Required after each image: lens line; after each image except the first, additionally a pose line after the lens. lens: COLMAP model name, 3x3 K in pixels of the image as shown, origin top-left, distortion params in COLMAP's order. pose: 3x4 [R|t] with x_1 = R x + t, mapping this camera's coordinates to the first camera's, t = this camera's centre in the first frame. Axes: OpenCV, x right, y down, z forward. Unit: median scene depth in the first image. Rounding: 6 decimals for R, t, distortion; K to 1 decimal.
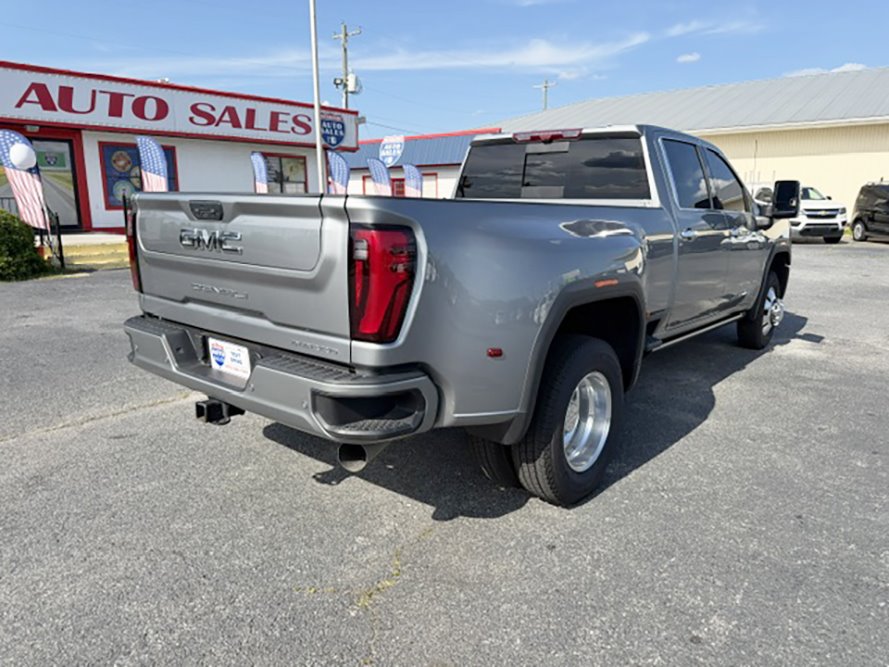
lens RADIAL K [[648.2, 0, 450.6], [0, 648.2, 332.5], [0, 0, 1]] dist [0.027560, -0.028786]
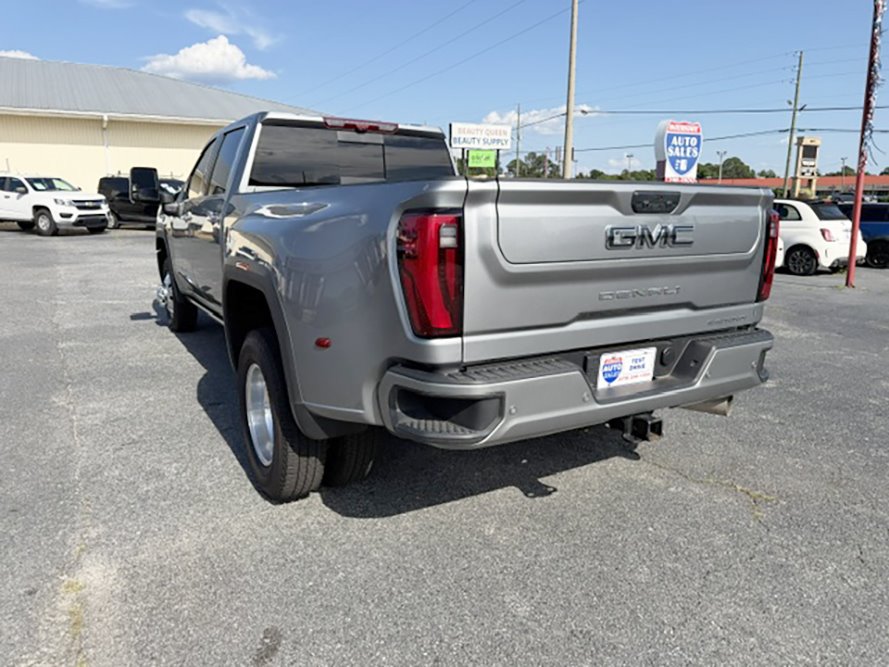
lens RADIAL K [[648.2, 0, 440.6], [0, 648.2, 333.8], [0, 0, 1]] dist [0.027560, -0.028786]
pose [[0.309815, -0.194373, 0.930717, -1.527528], [0.180218, 0.973141, 0.143242, -0.221784], [-0.933561, 0.123353, 0.336523, 1.146365]]
